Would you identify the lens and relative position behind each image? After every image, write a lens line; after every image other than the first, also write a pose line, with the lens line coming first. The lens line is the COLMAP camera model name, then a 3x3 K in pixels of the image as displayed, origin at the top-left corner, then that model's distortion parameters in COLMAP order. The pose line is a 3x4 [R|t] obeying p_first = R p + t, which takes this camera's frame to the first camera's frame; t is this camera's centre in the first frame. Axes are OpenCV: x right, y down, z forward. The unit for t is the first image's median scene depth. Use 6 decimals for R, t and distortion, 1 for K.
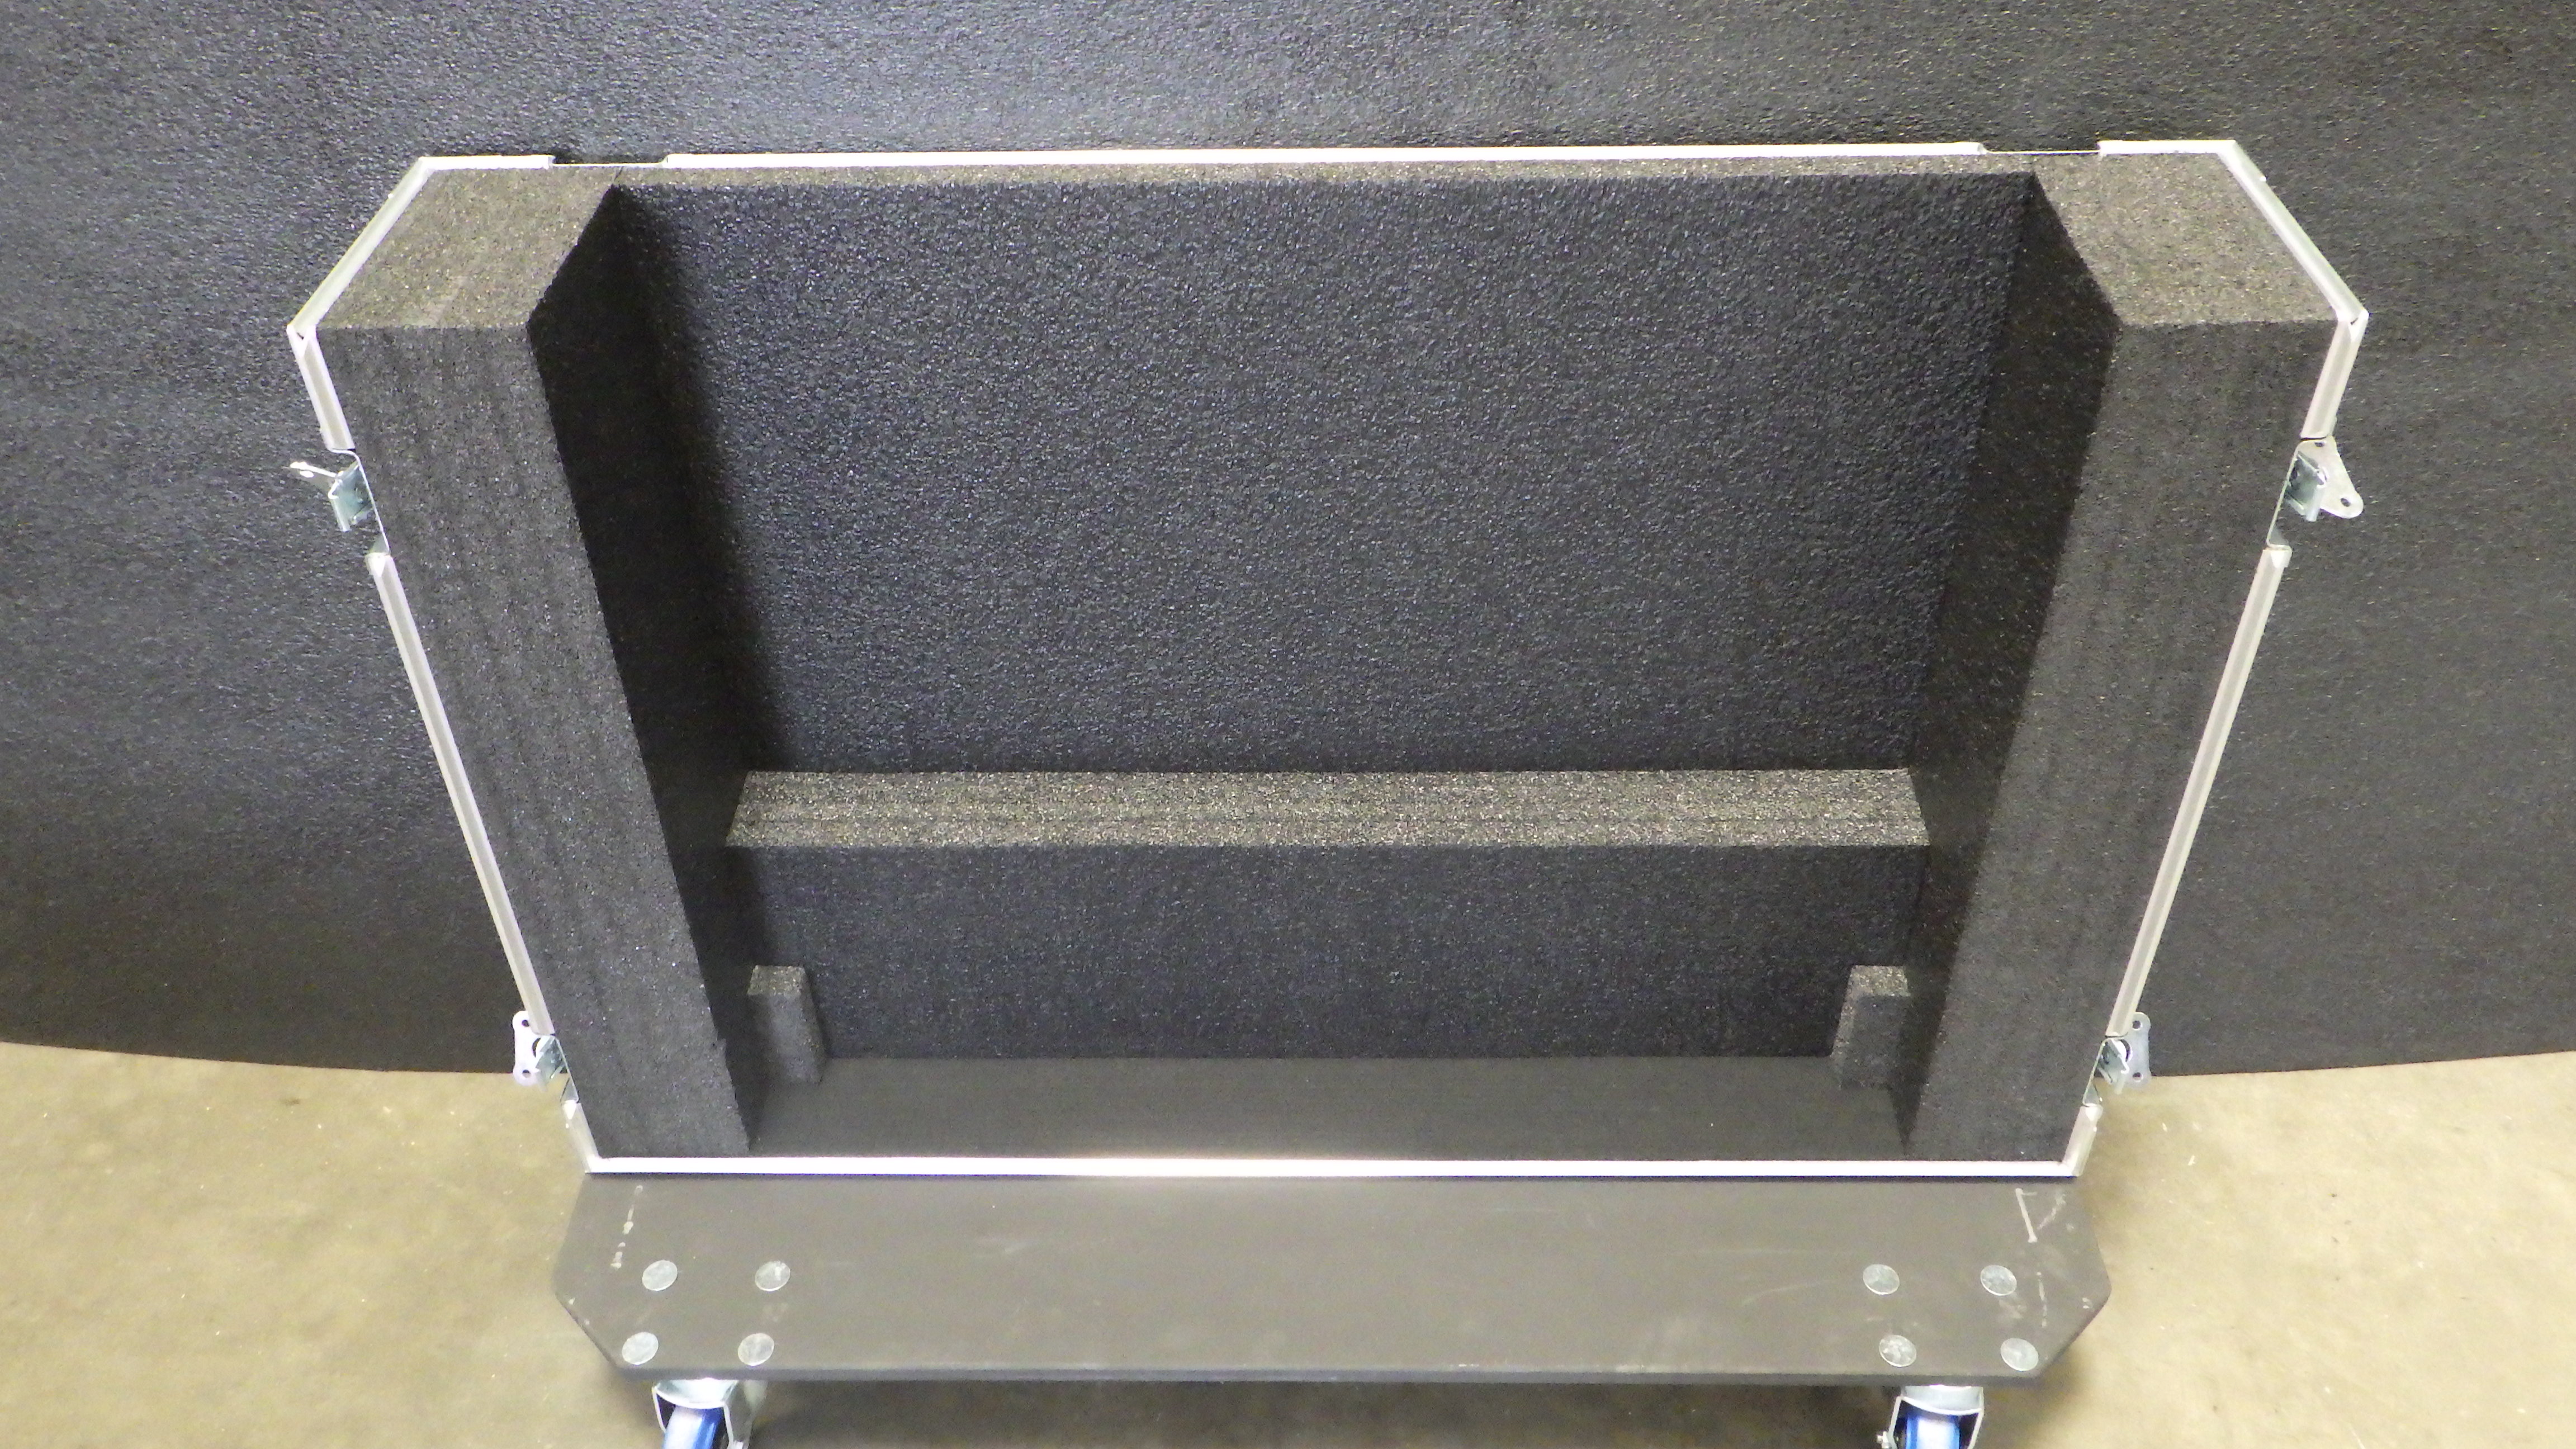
lens RADIAL K [[2151.5, 0, 1292.3], [0, 2151.5, 692.6], [0, 0, 1]] dist [-0.000262, 0.001074]
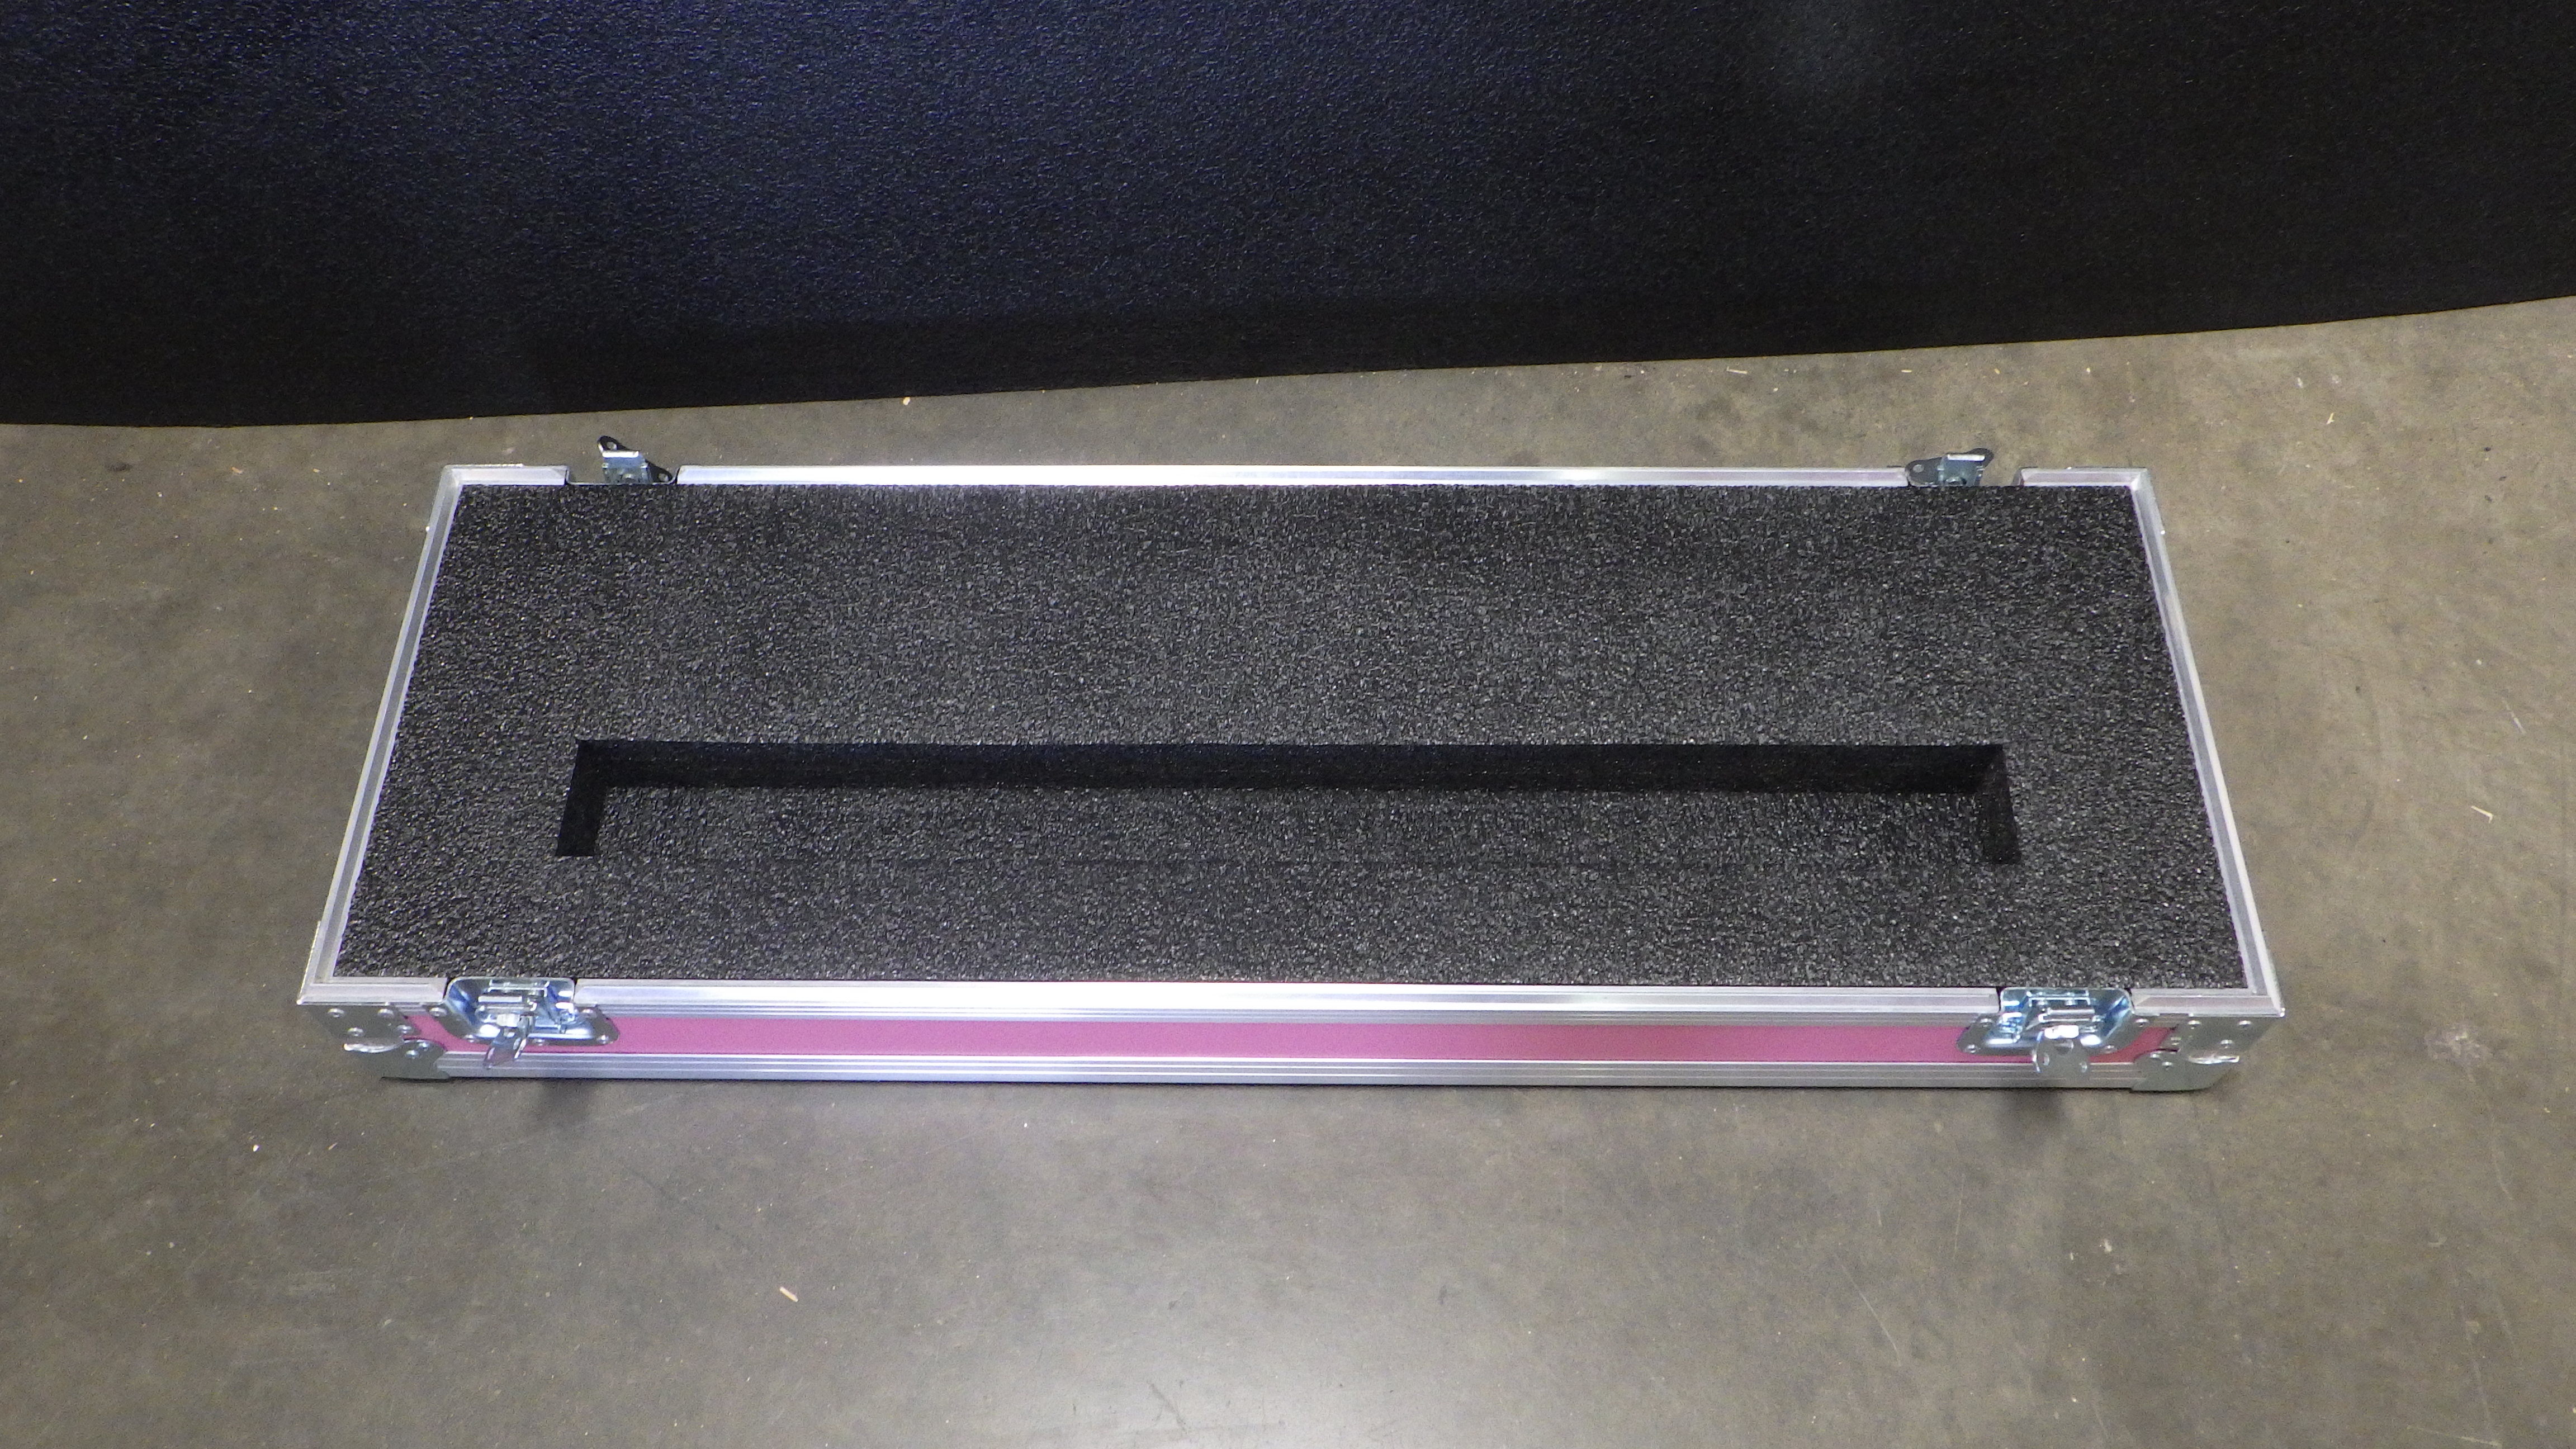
lens RADIAL K [[2151.5, 0, 1292.7], [0, 2151.5, 712.6], [0, 0, 1]] dist [-0.000262, 0.001074]
pose [[0.997377, -0.058112, 0.043147, -0.057740], [0.040982, 0.944780, 0.325133, 0.030158], [-0.059658, -0.322512, 0.944684, 0.171777]]
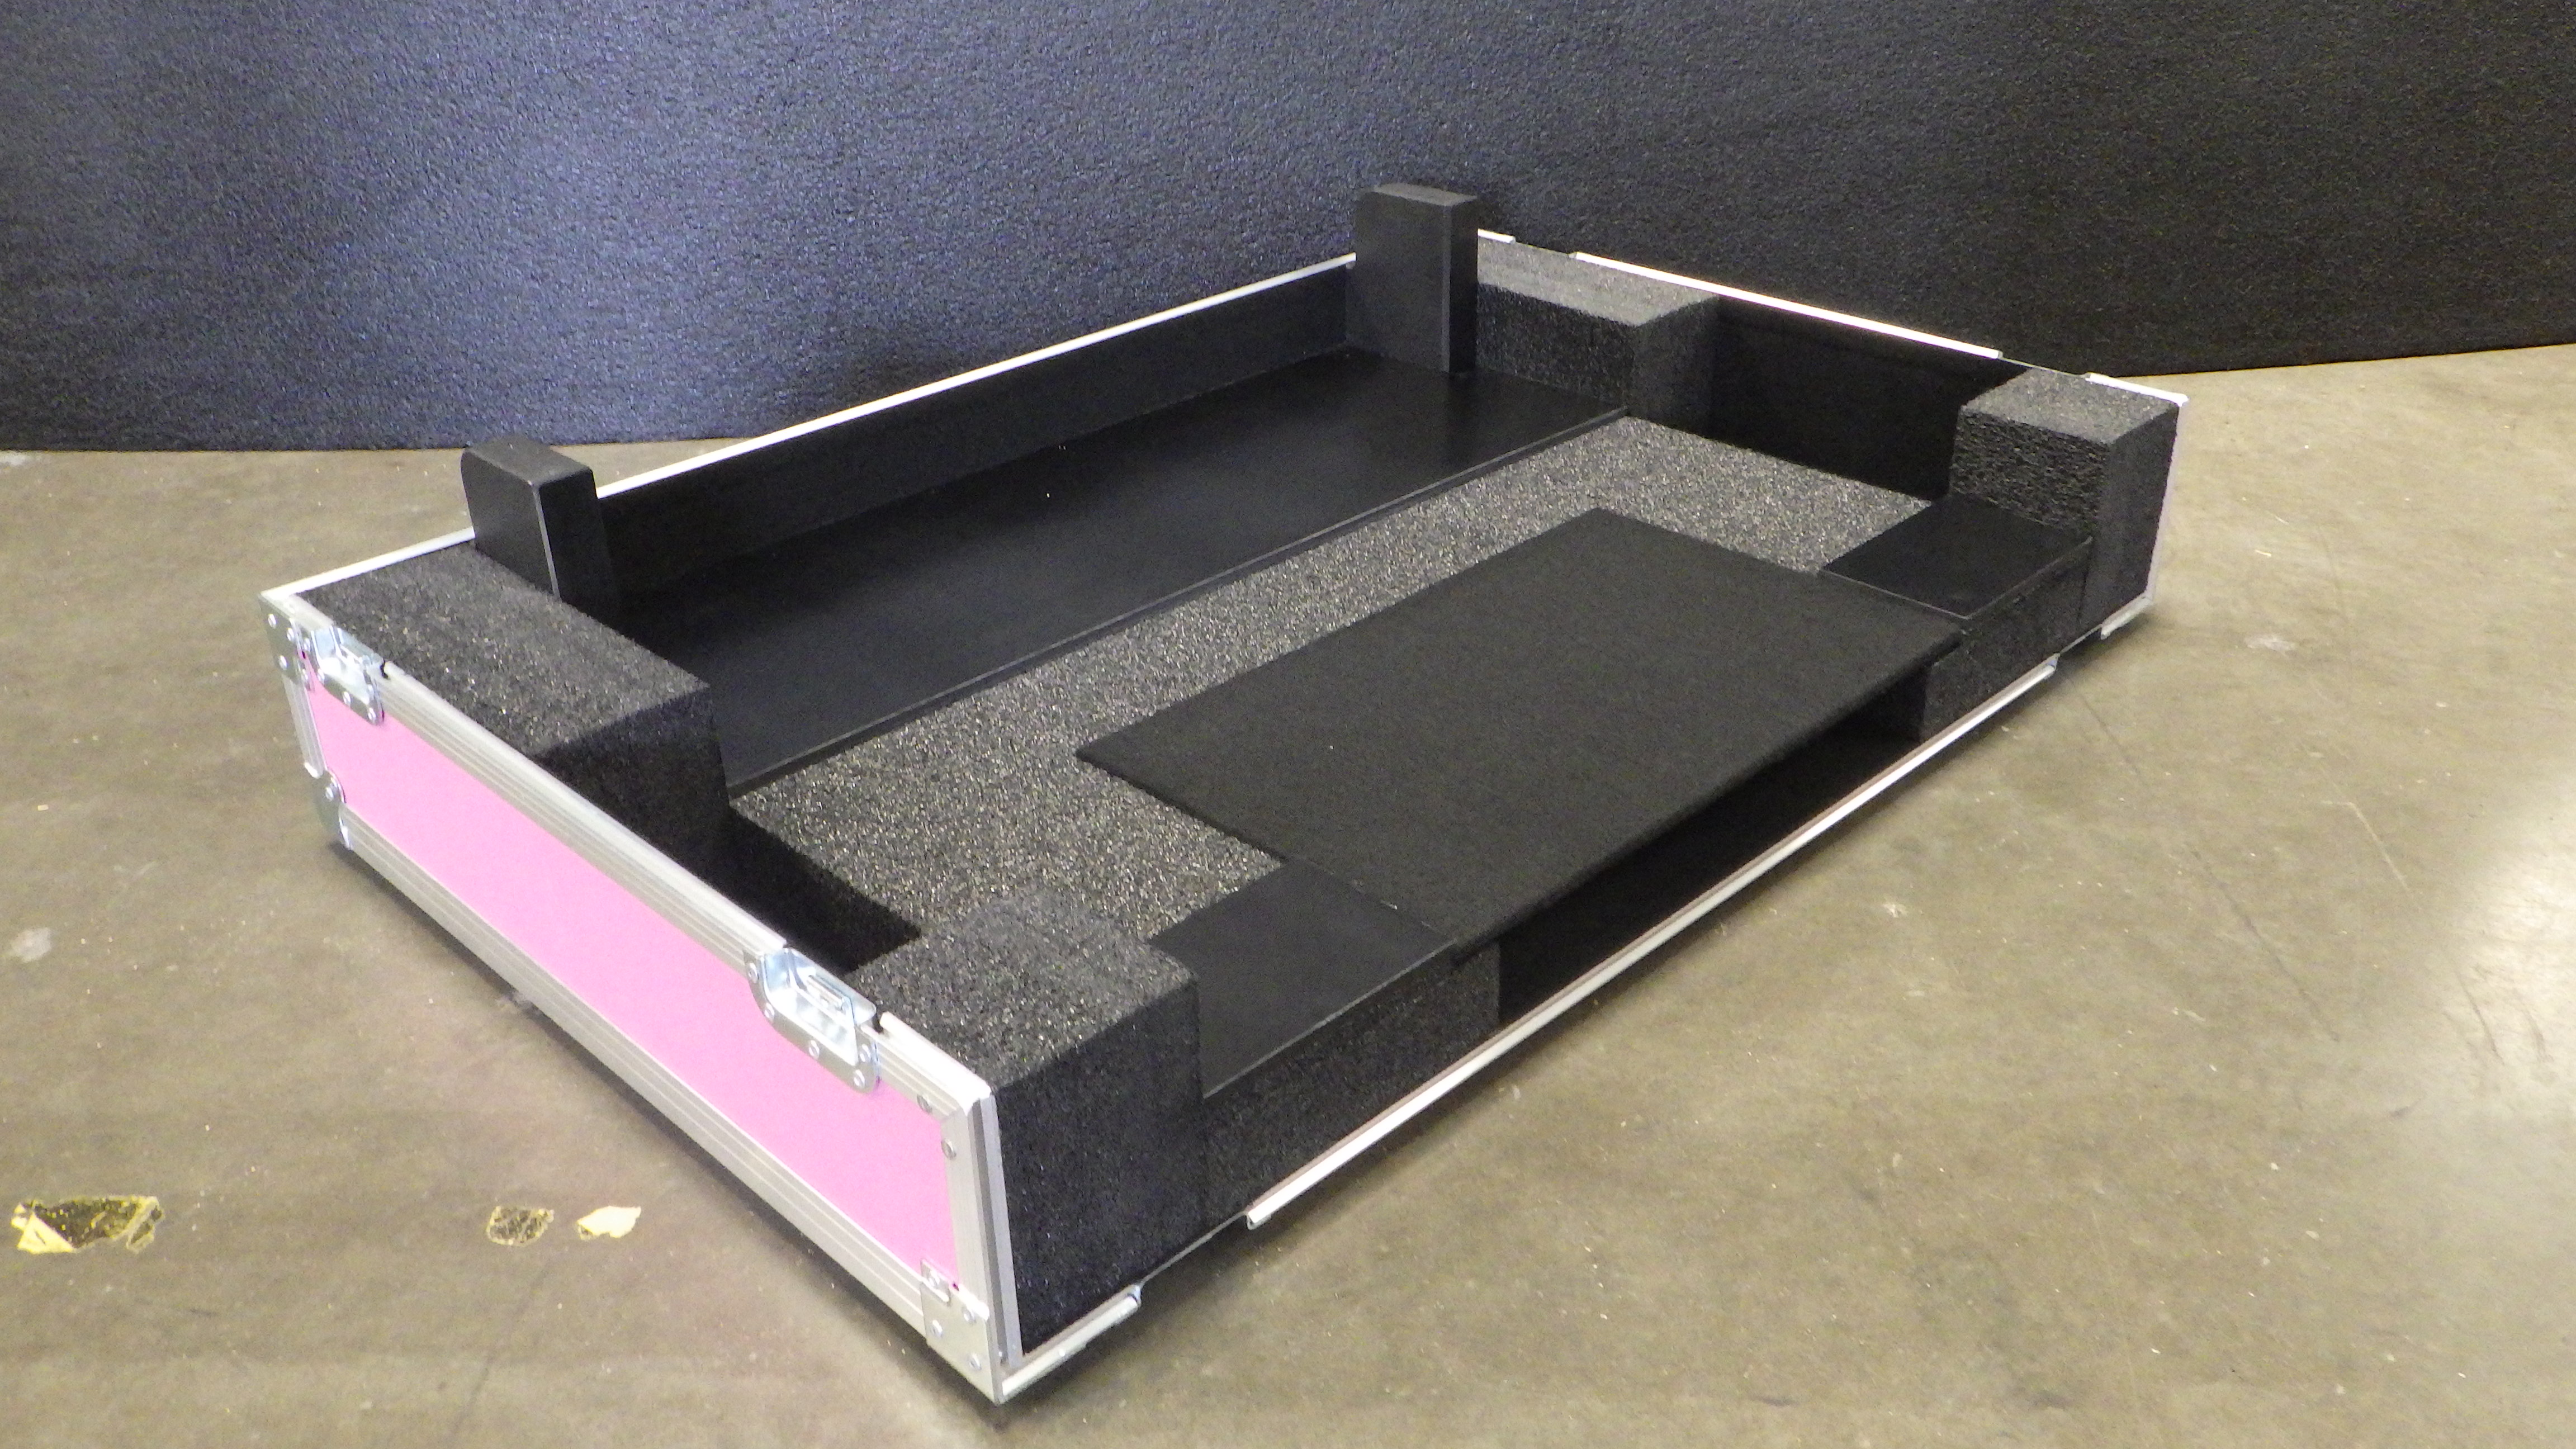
lens RADIAL K [[2151.5, 0, 1290.4], [0, 2151.5, 691.1], [0, 0, 1]] dist [-0.000262, 0.001074]
pose [[0.996384, -0.040372, 0.074762, -0.120762], [0.055071, 0.976914, -0.206413, 0.646696], [-0.064703, 0.209784, 0.975605, -0.071769]]
